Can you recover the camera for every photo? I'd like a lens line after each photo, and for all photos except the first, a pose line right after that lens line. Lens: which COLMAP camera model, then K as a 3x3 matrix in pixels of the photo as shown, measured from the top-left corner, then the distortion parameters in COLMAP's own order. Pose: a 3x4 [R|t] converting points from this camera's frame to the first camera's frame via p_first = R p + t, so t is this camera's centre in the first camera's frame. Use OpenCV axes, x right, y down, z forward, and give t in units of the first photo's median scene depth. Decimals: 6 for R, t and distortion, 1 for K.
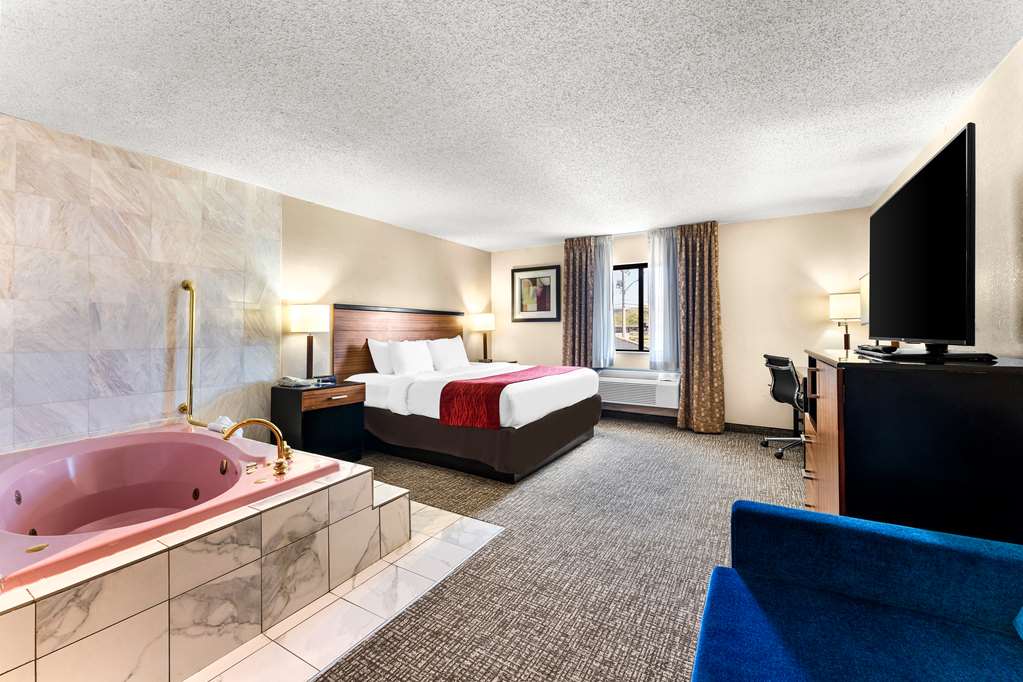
lens RADIAL K [[428.8, 0, 494.9], [0, 428.8, 338.7], [0, 0, 1]] dist [-0.047852, -0.000056]
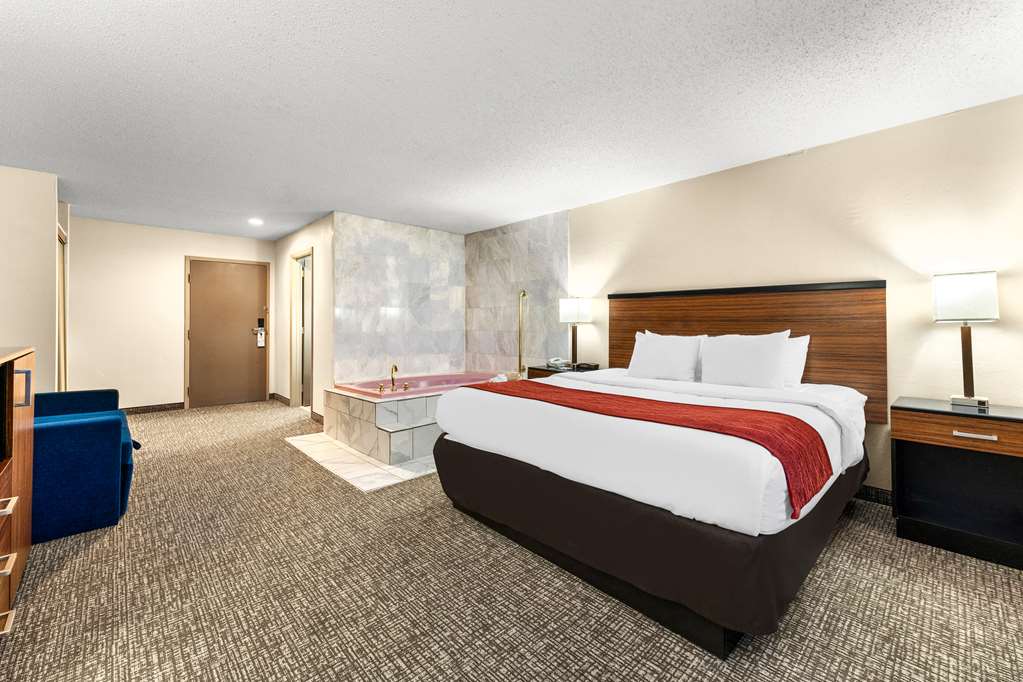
lens RADIAL K [[420.5, 0, 513.2], [0, 420.5, 311.5], [0, 0, 1]] dist [0.001134, 0.000089]
pose [[-0.258476, -0.020044, -0.965810, 0.892075], [-0.010562, 0.999784, -0.017923, -0.029690], [0.965960, 0.005568, -0.258632, 1.441470]]
